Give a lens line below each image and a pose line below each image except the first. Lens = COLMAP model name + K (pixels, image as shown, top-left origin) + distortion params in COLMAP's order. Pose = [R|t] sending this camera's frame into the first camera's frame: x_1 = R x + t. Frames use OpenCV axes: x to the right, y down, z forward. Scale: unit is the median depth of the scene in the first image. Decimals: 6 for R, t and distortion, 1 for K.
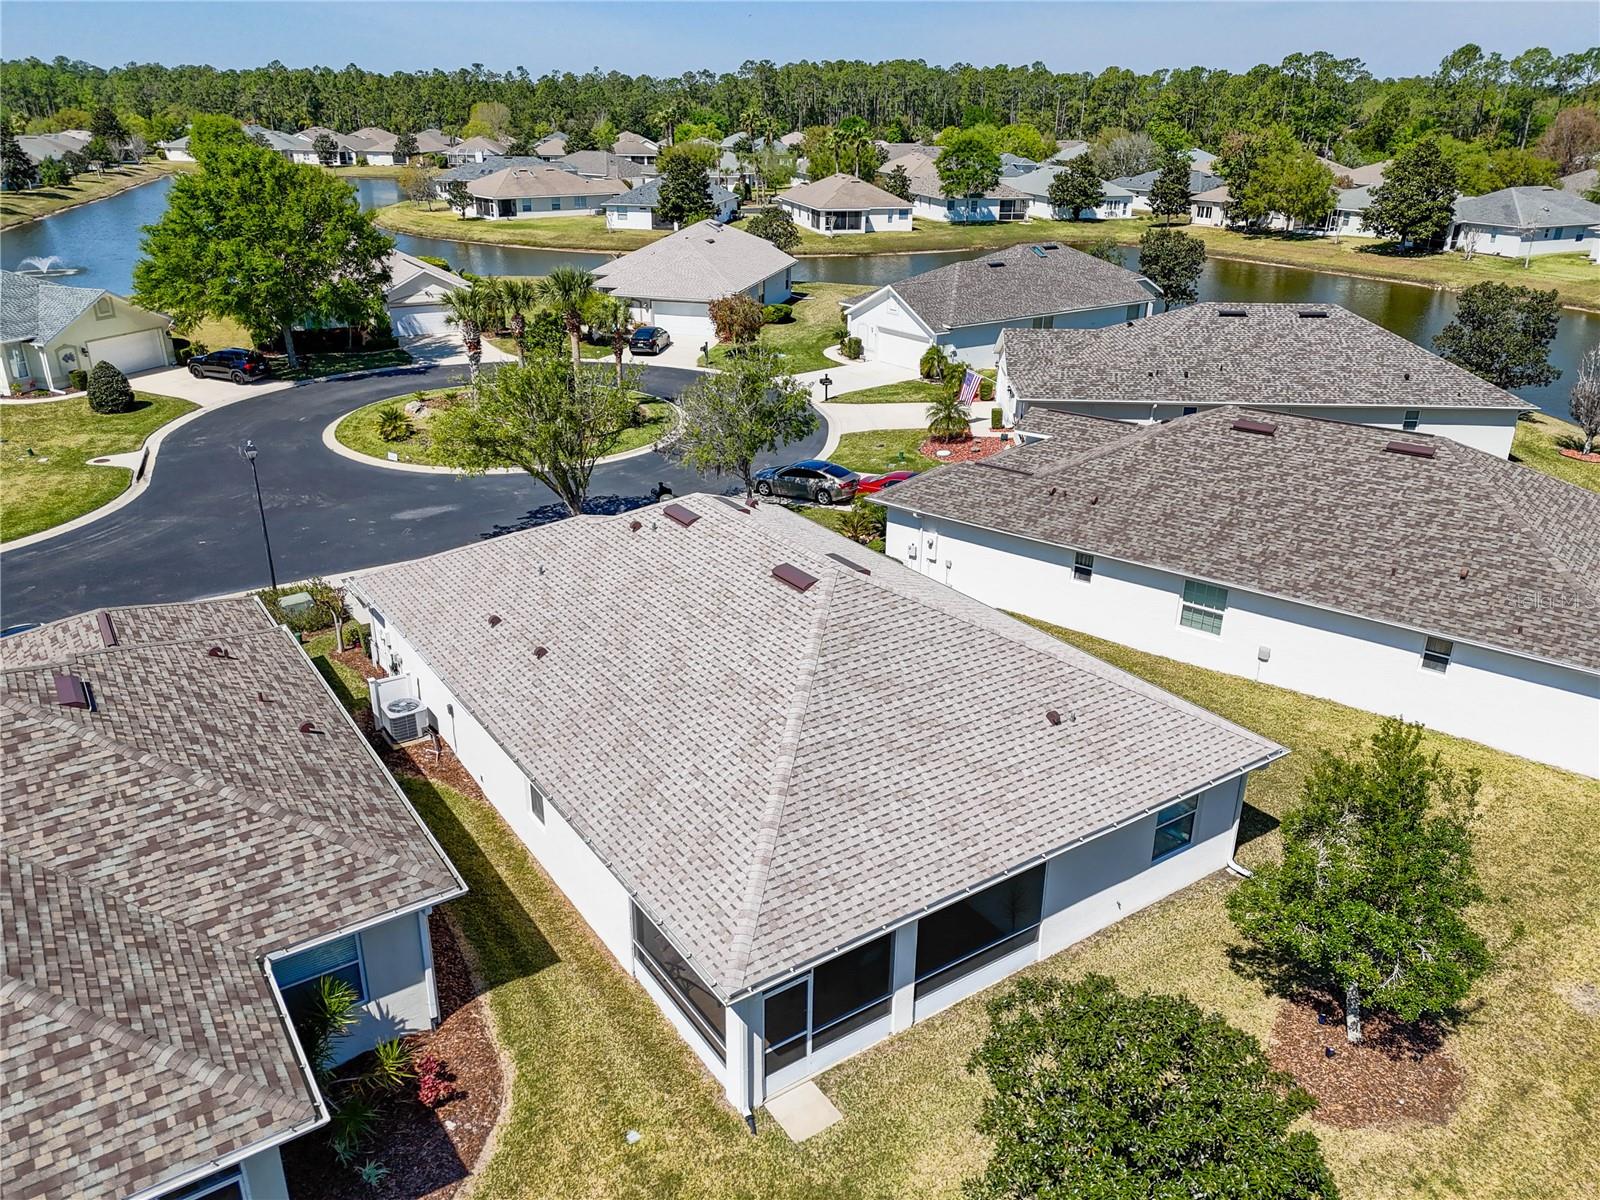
lens RADIAL K [[1175.2, 0, 800.7], [0, 1175.2, 602.2], [0, 0, 1]] dist [0.084279, -0.084356]
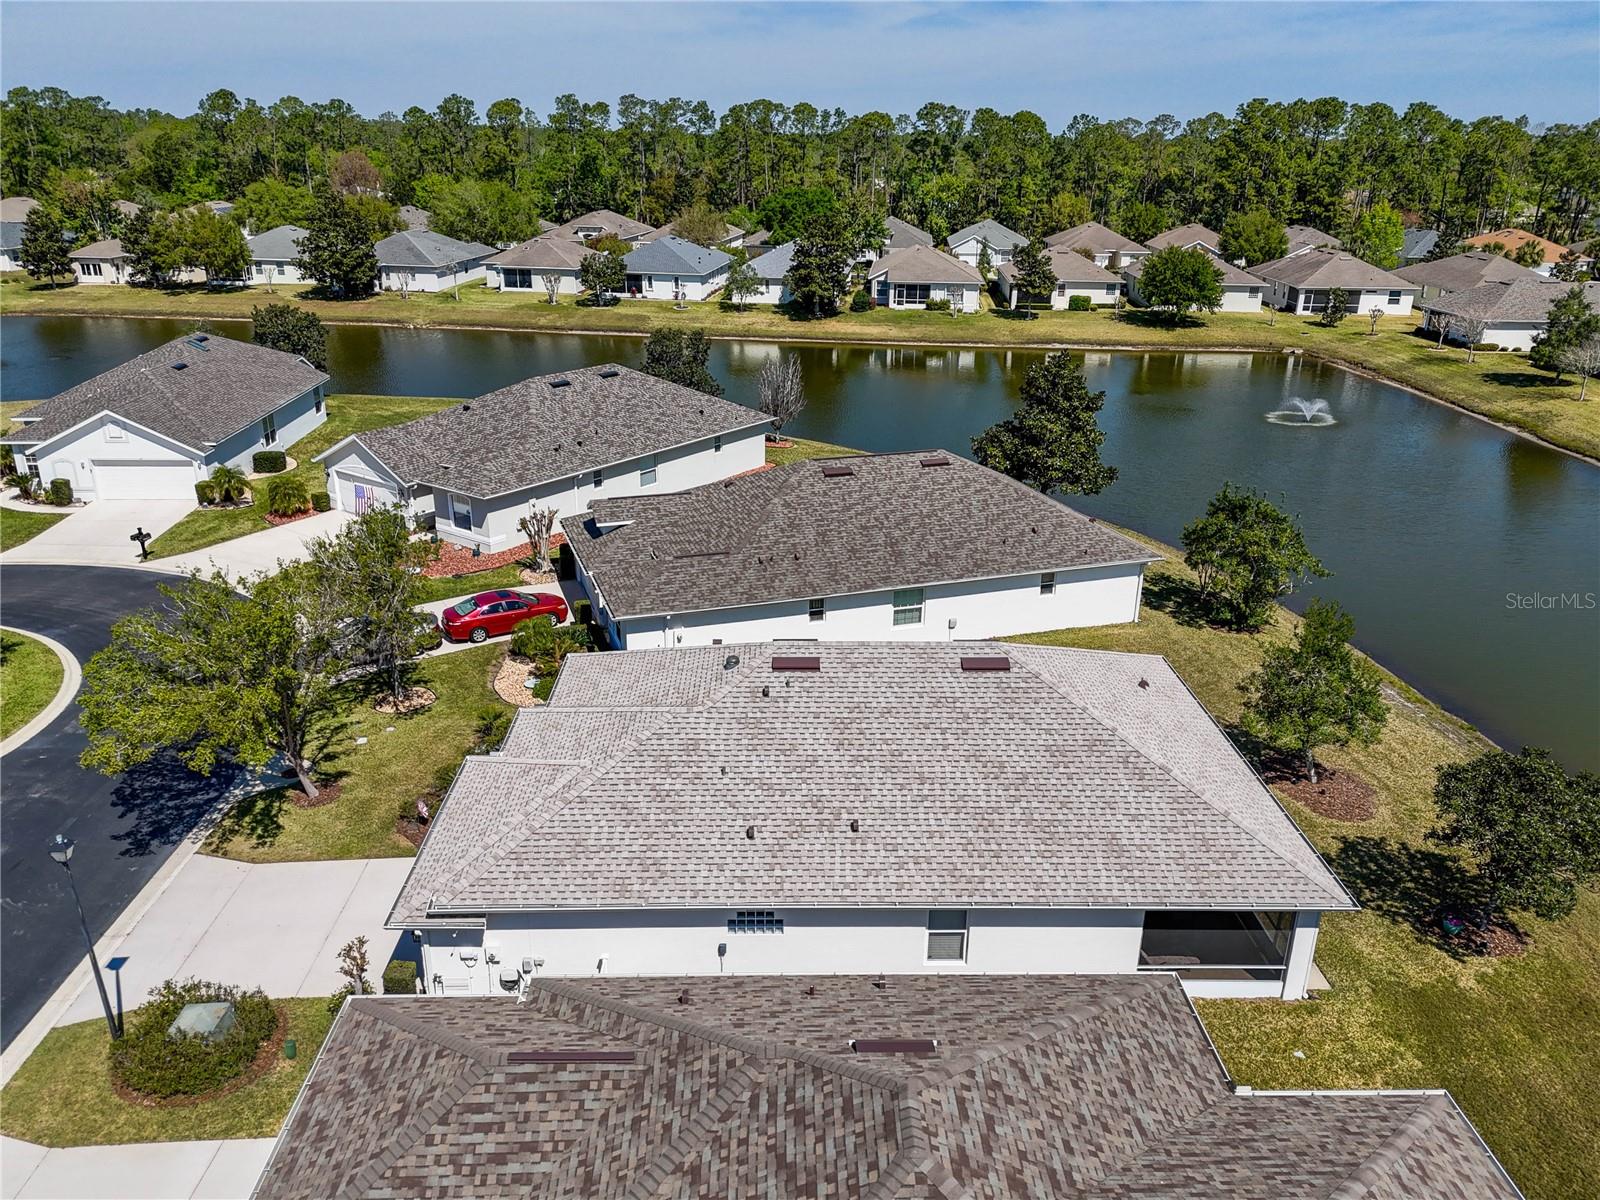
lens RADIAL K [[1175.2, 0, 800.7], [0, 1175.2, 602.2], [0, 0, 1]] dist [0.084279, -0.084356]
pose [[0.539545, -0.307383, 0.783842, -0.570088], [0.318183, 0.936377, 0.148183, -0.176211], [-0.779520, 0.169454, 0.603021, 0.221949]]
